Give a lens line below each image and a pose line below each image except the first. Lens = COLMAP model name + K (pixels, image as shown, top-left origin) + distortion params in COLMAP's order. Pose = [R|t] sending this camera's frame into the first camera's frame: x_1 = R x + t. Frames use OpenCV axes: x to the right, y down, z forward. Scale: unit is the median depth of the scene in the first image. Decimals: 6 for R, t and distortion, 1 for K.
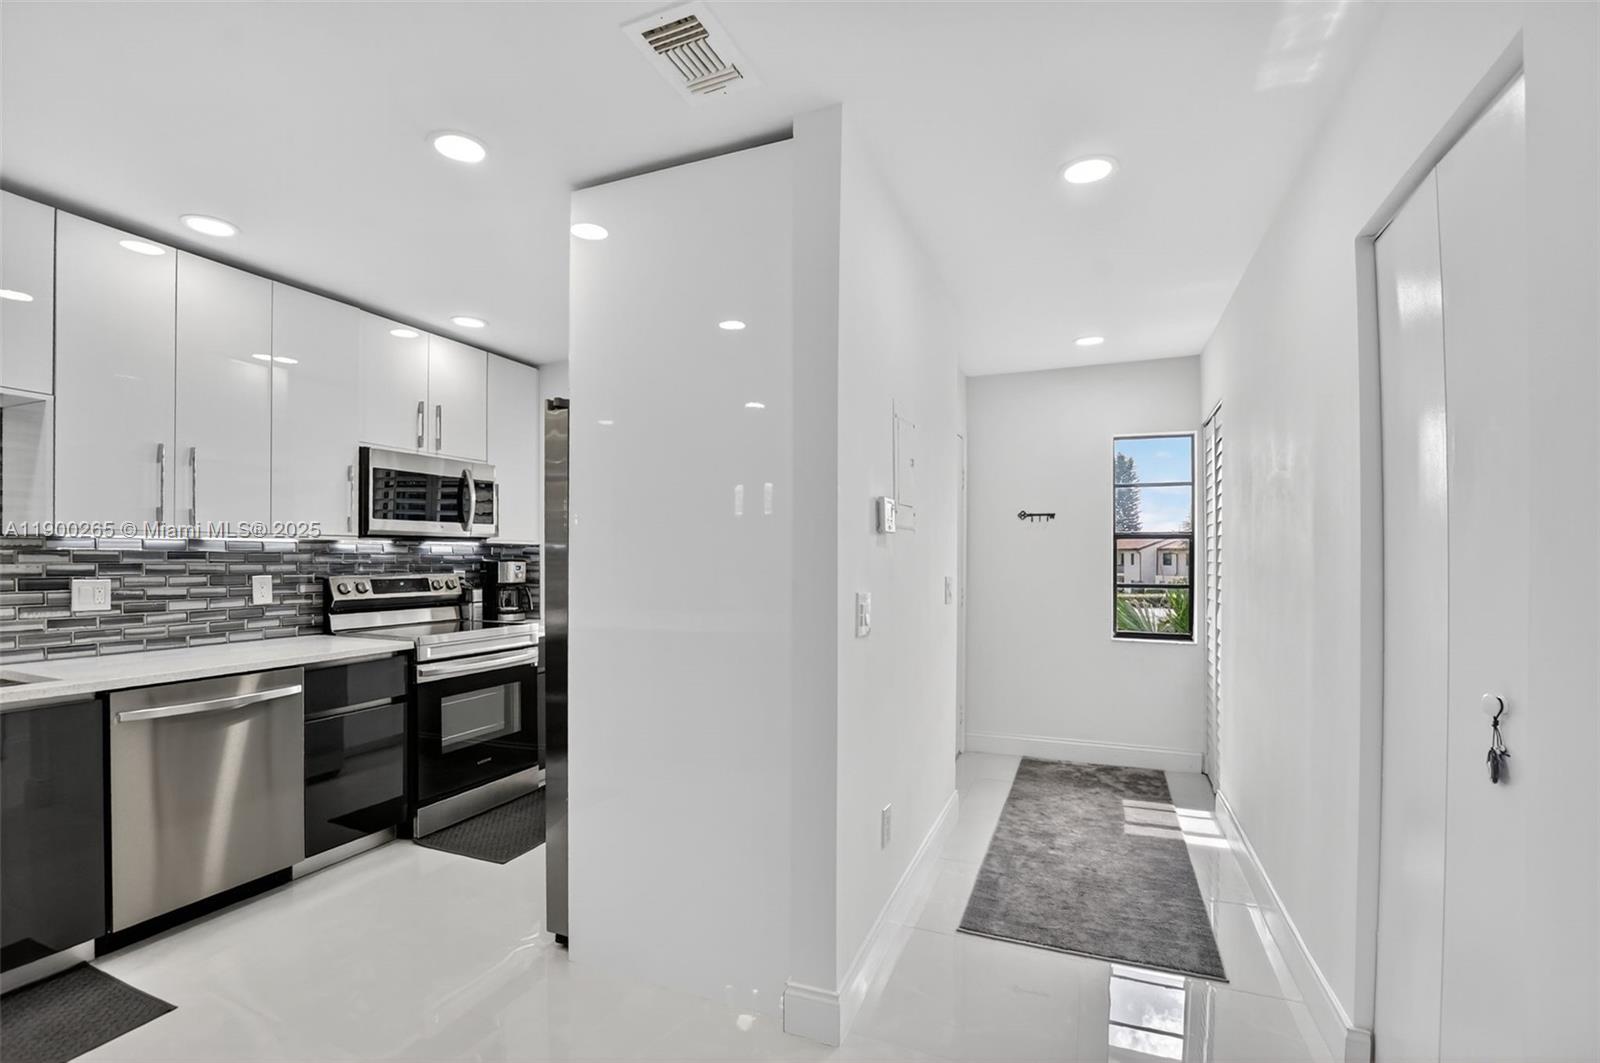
lens RADIAL K [[724.2, 0, 797.3], [0, 724.2, 556.9], [0, 0, 1]] dist [-0.031496, 0.000725]
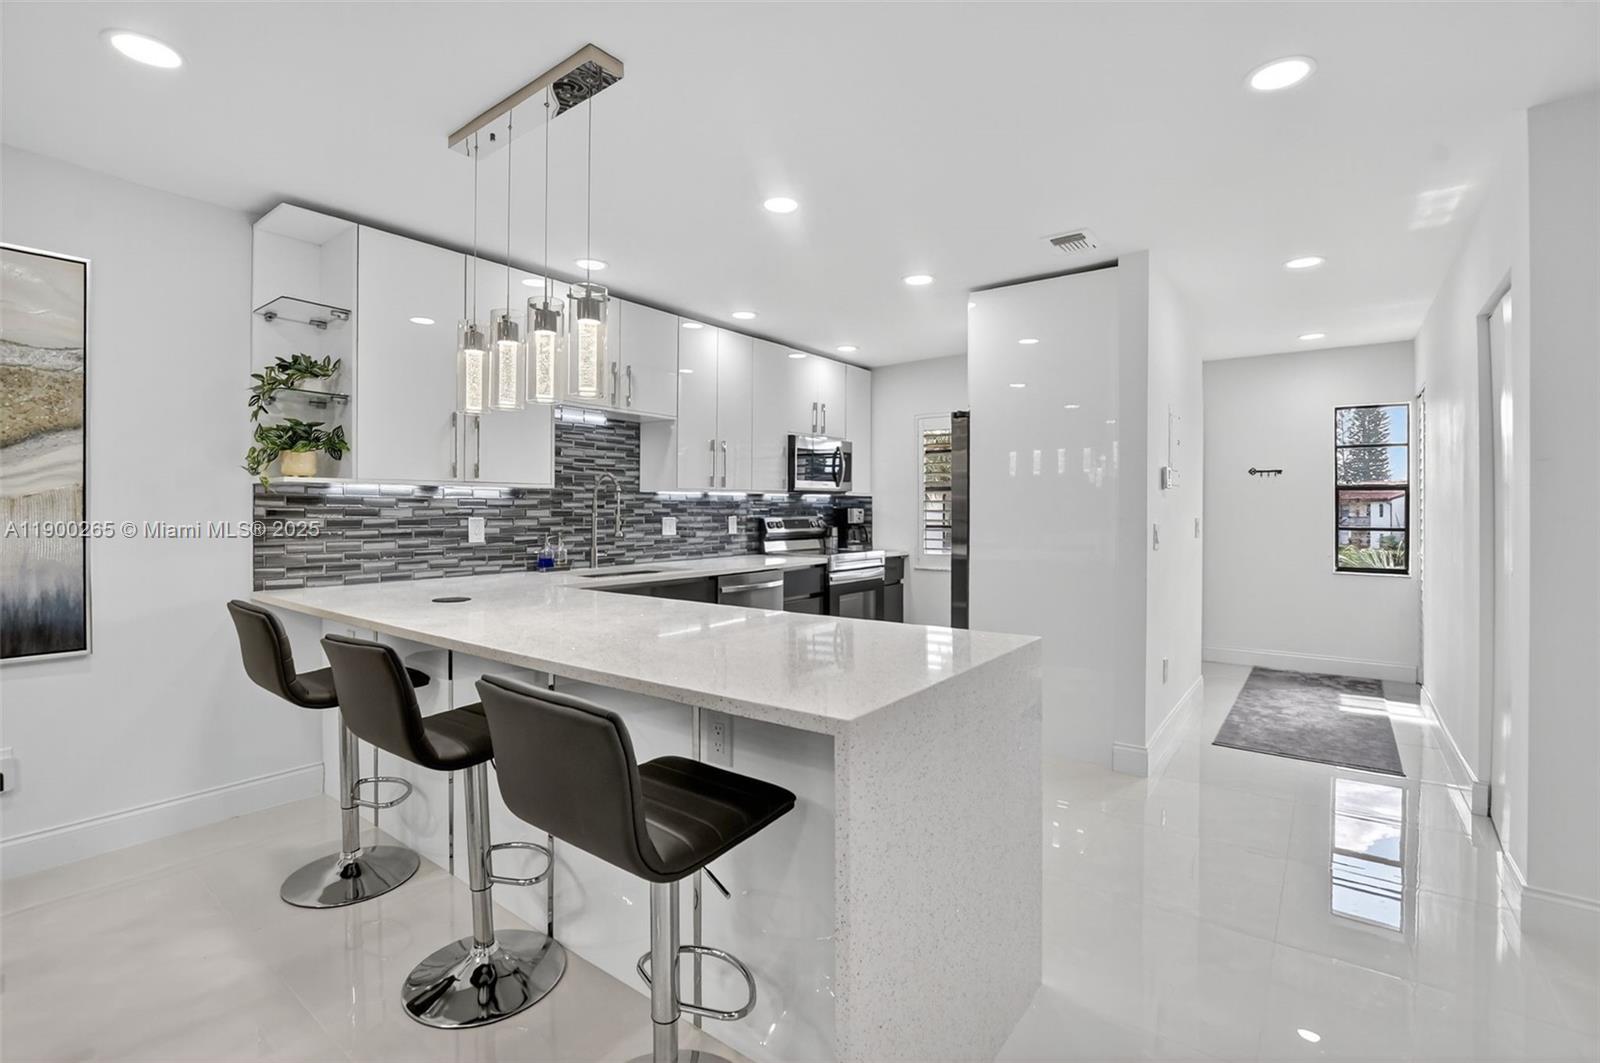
lens RADIAL K [[730.0, 0, 794.2], [0, 730.0, 507.6], [0, 0, 1]] dist [-0.033270, -0.000335]
pose [[0.968315, 0.000114, -0.249733, -0.202431], [0.000058, 1.000000, 0.000681, 0.005237], [0.249733, -0.000674, 0.968314, -0.561475]]
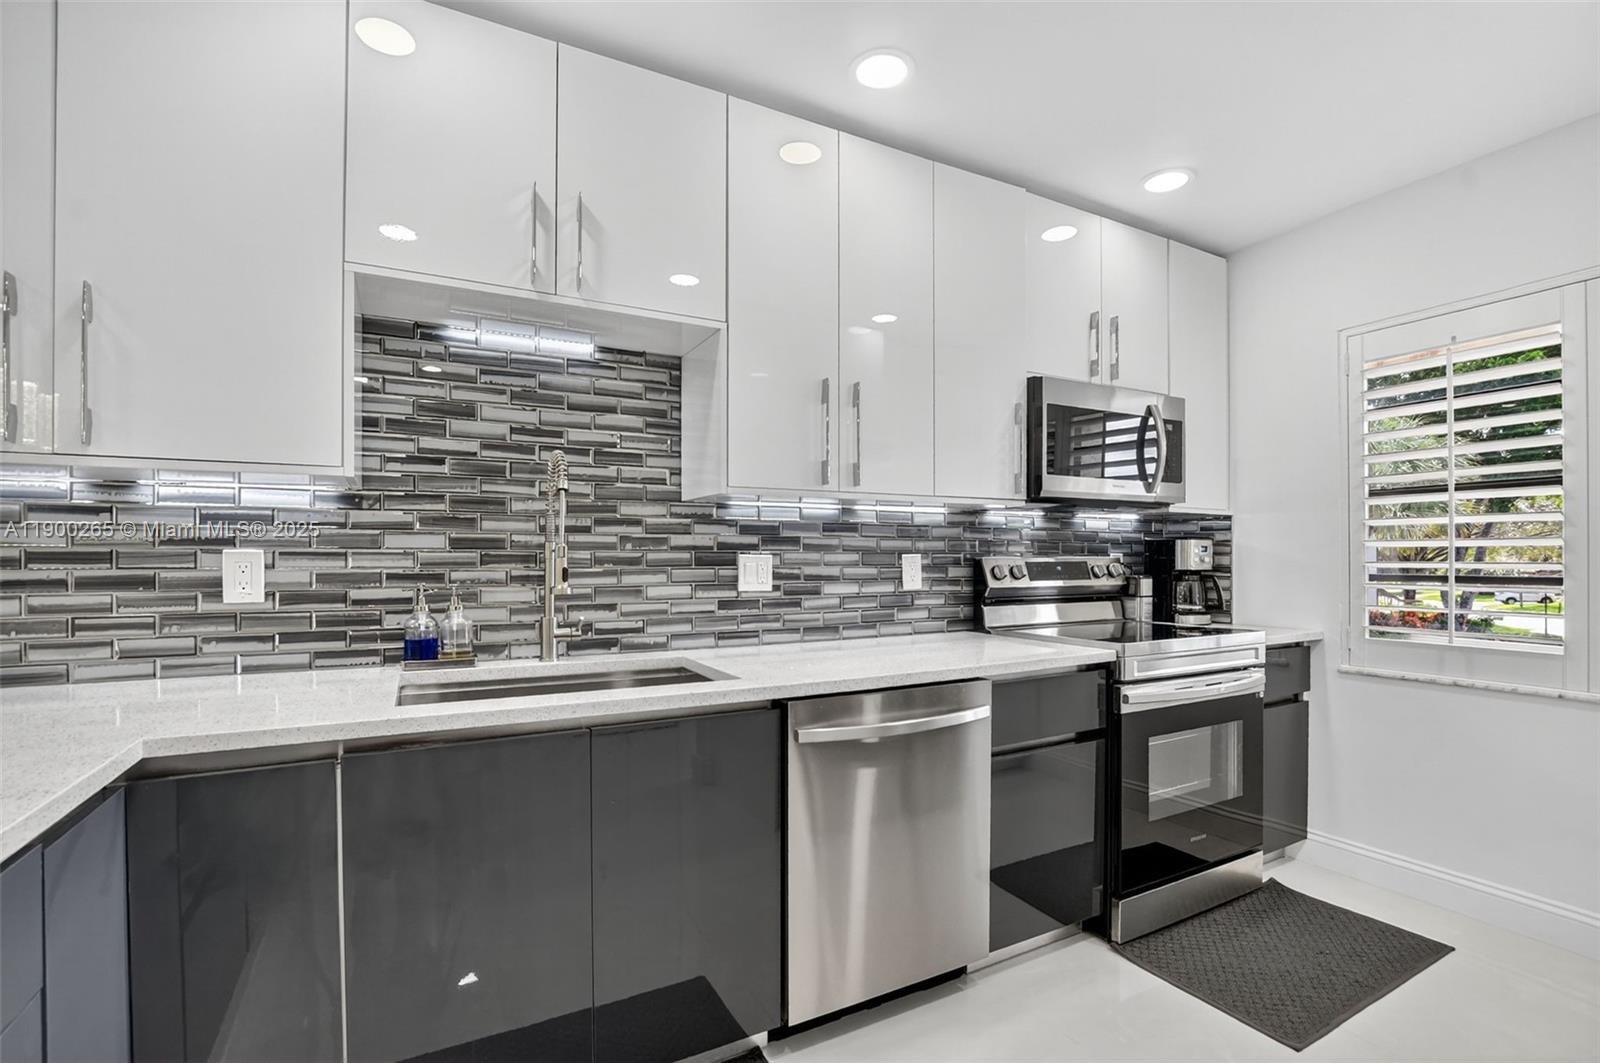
lens RADIAL K [[724.2, 0, 797.3], [0, 724.2, 556.9], [0, 0, 1]] dist [-0.031496, 0.000725]
pose [[0.775999, -0.002803, -0.630728, -0.336624], [0.002925, 0.999995, -0.000845, 0.029391], [0.630727, -0.001189, 0.776004, 0.285618]]
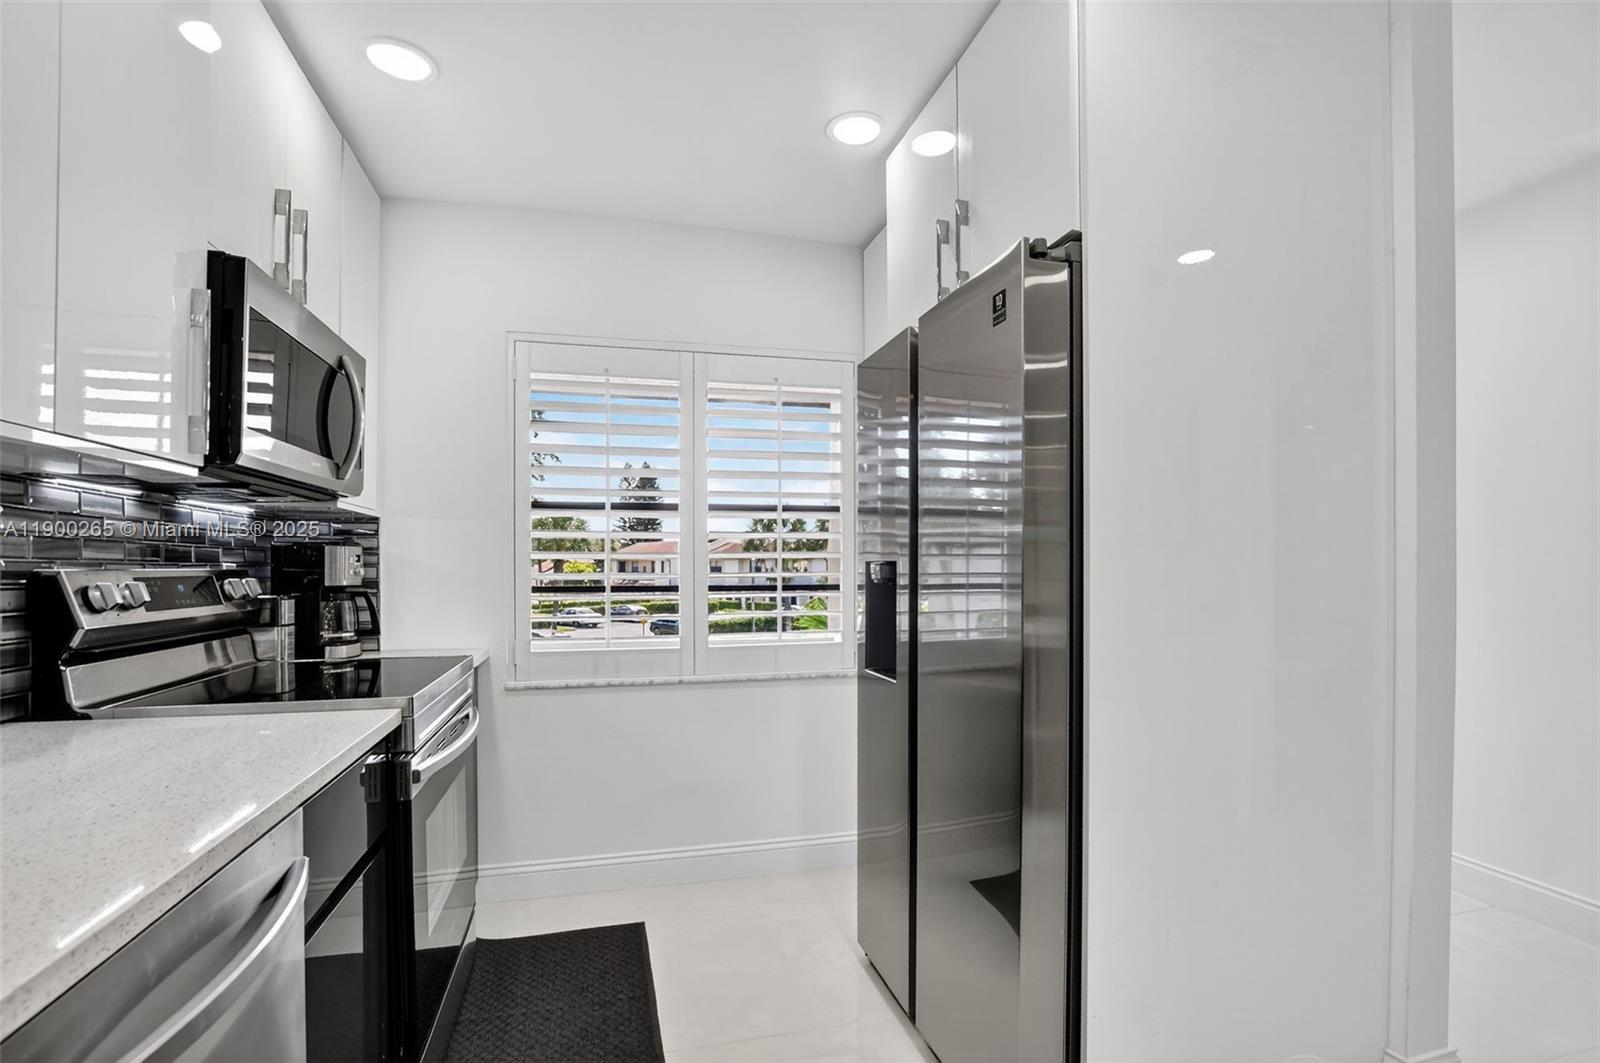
lens RADIAL K [[757.0, 0, 774.8], [0, 757.0, 560.3], [0, 0, 1]] dist [-0.001327, -0.000117]
pose [[0.805236, 0.003672, 0.592943, -0.620657], [0.002066, 0.999957, -0.008998, 0.029600], [-0.592951, 0.008471, 0.805194, 0.471937]]
